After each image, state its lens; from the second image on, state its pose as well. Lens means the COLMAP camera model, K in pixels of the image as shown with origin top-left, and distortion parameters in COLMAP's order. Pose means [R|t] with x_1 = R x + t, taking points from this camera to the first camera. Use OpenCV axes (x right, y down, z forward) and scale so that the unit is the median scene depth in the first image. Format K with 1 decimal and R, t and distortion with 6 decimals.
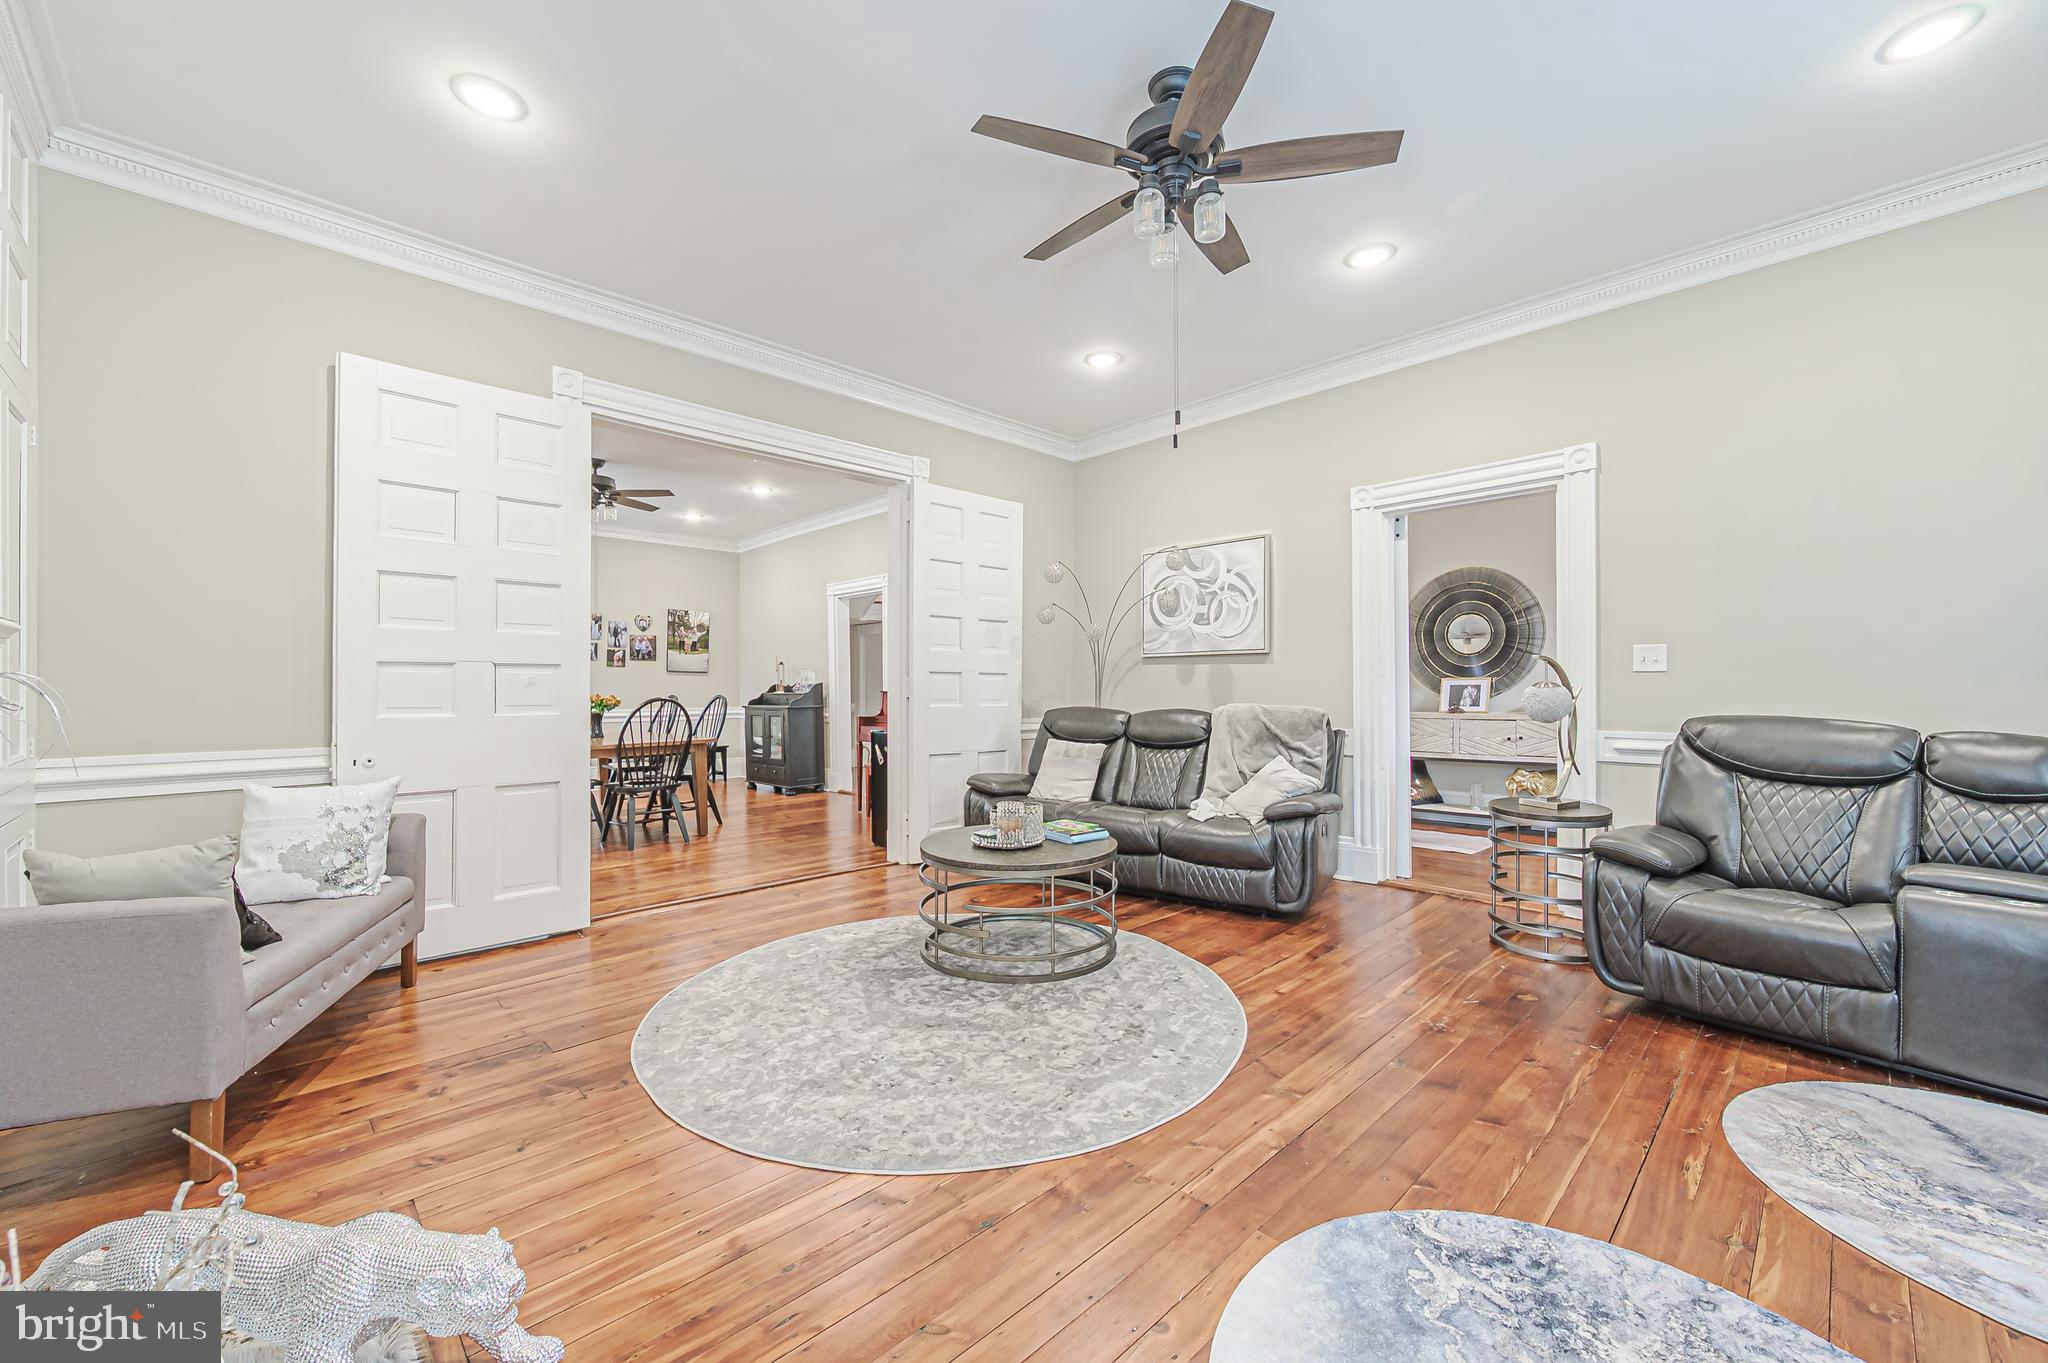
lens RADIAL K [[806.9, 0, 1024.0], [0, 806.9, 681.5], [0, 0, 1]] dist [-0.000236, 0.000243]
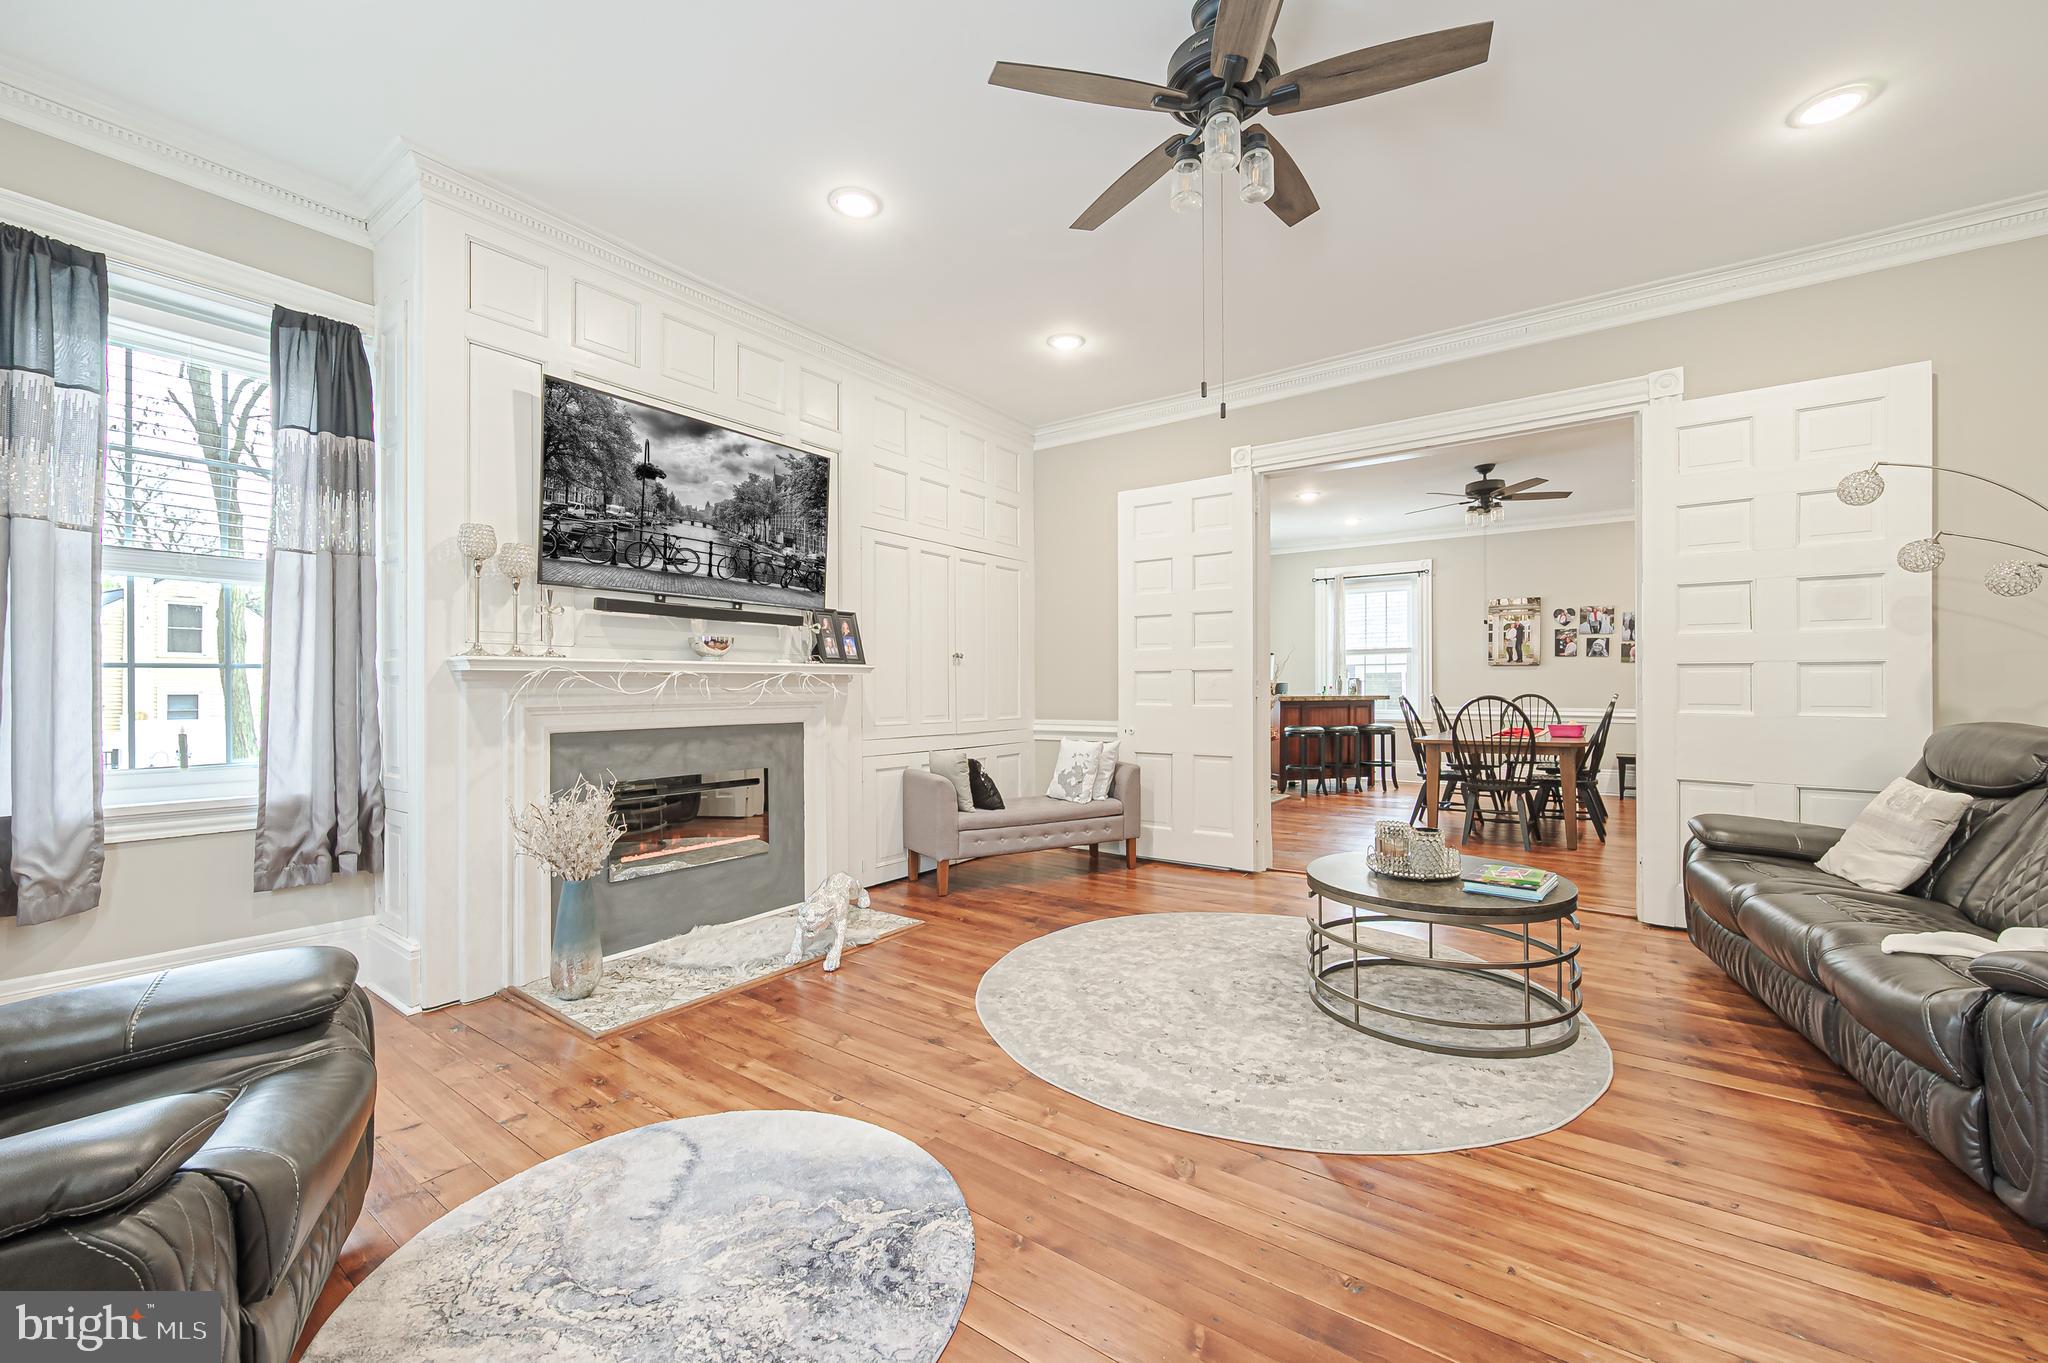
lens RADIAL K [[807.1, 0, 1024.0], [0, 807.1, 681.5], [0, 0, 1]] dist [0.000386, 0.000089]
pose [[0.171555, -0.005814, -0.985157, 0.935813], [0.010062, 0.999941, -0.004149, 0.000860], [0.985123, -0.009200, 0.171604, 0.575330]]
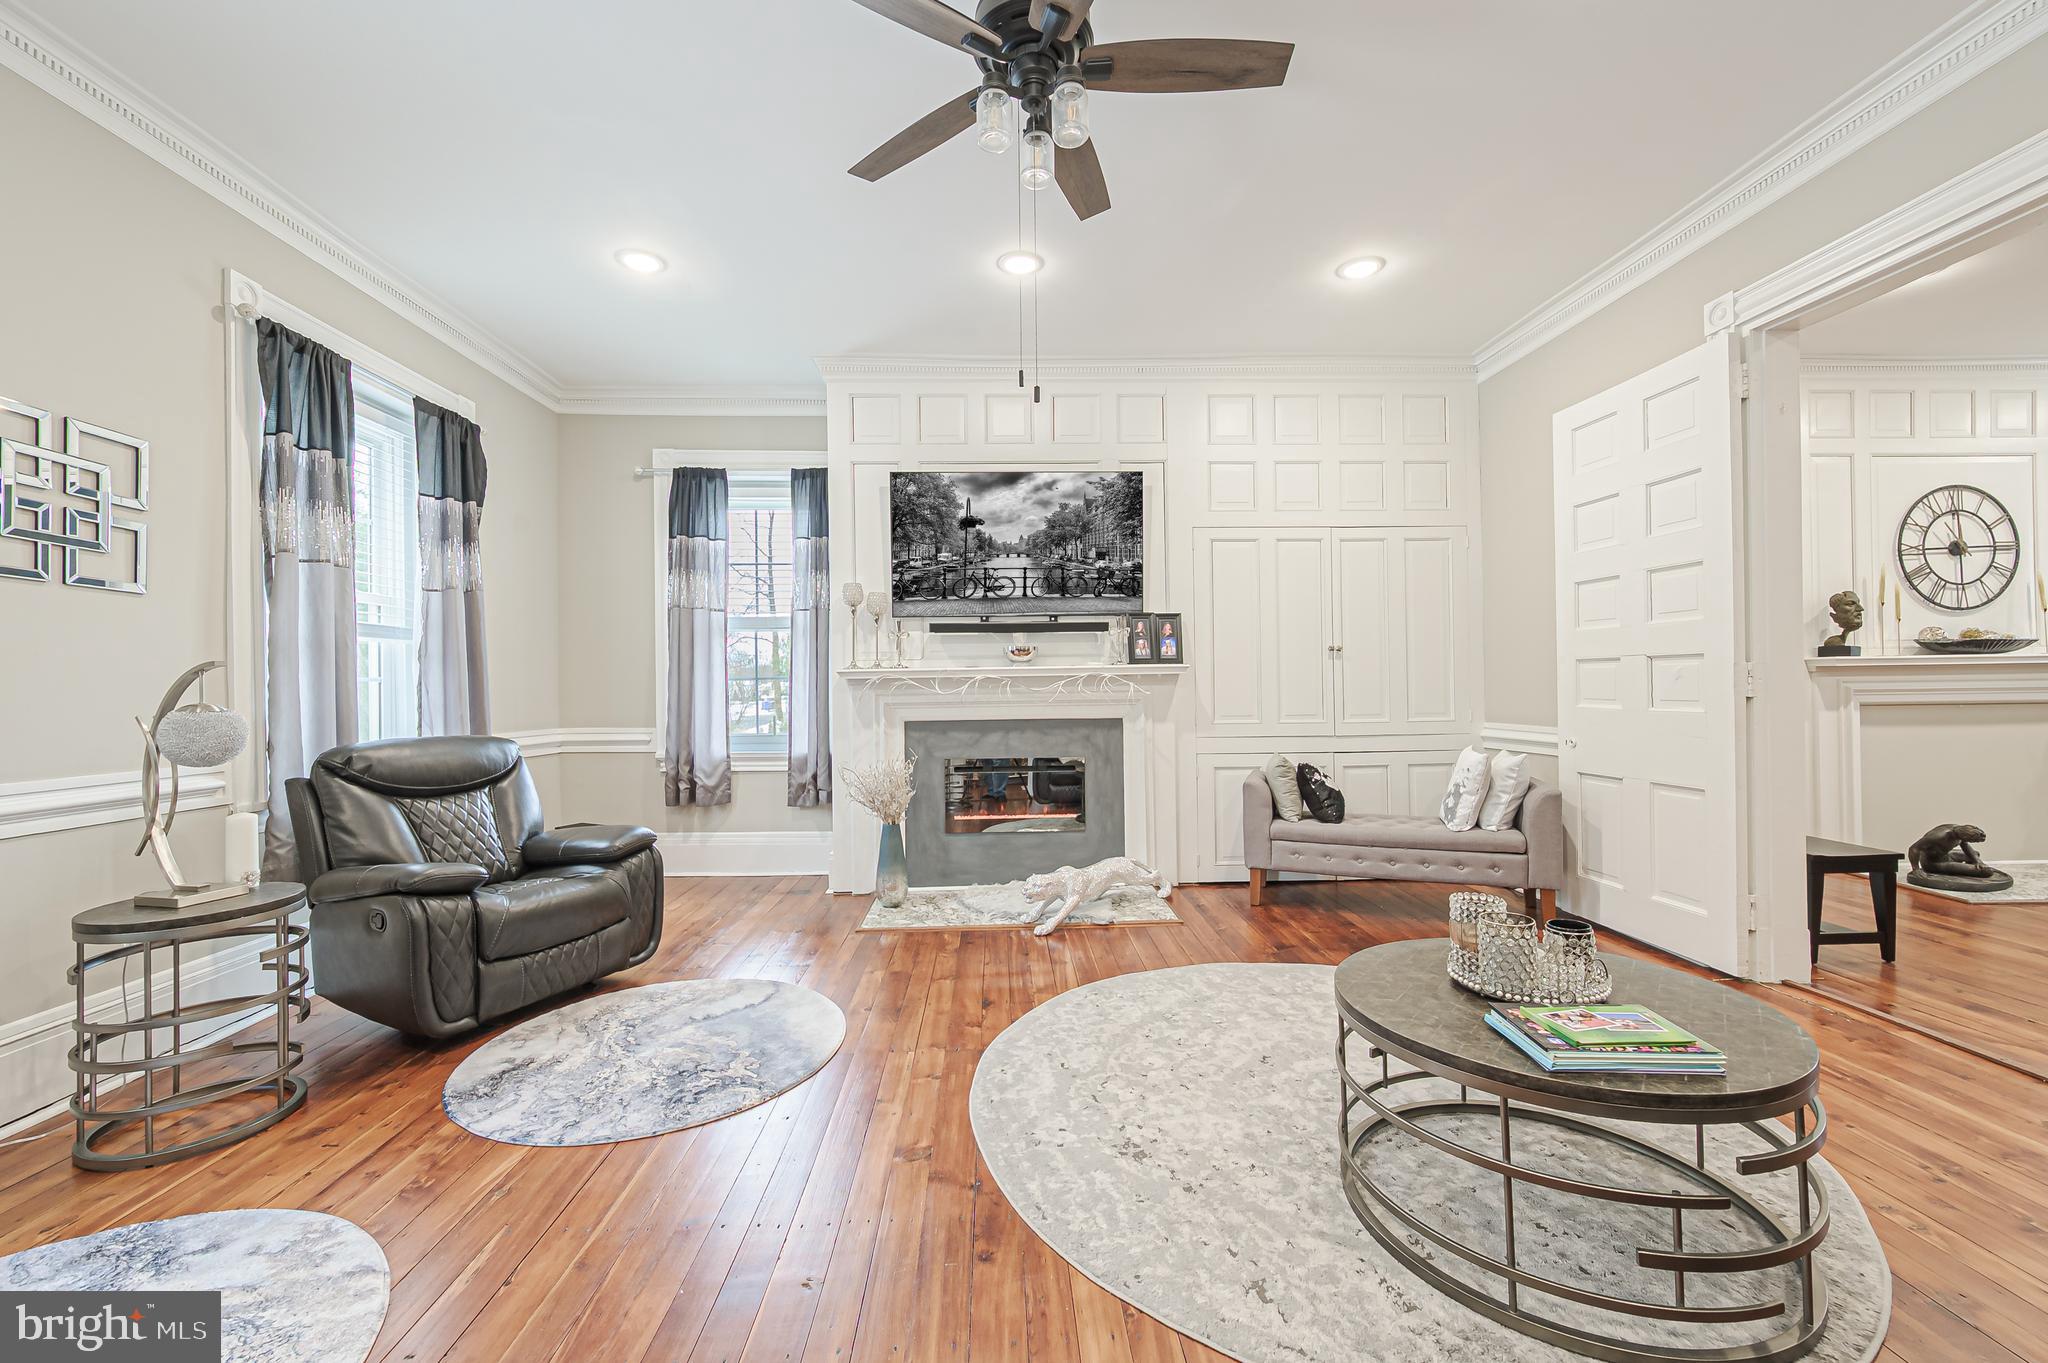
lens RADIAL K [[811.1, 0, 1024.0], [0, 811.1, 681.5], [0, 0, 1]] dist [-0.001911, 0.000349]
pose [[-0.670736, 0.008308, -0.741650, 0.742012], [0.020532, 0.999762, -0.007370, -0.000409], [0.741412, -0.020171, -0.670747, 1.406907]]
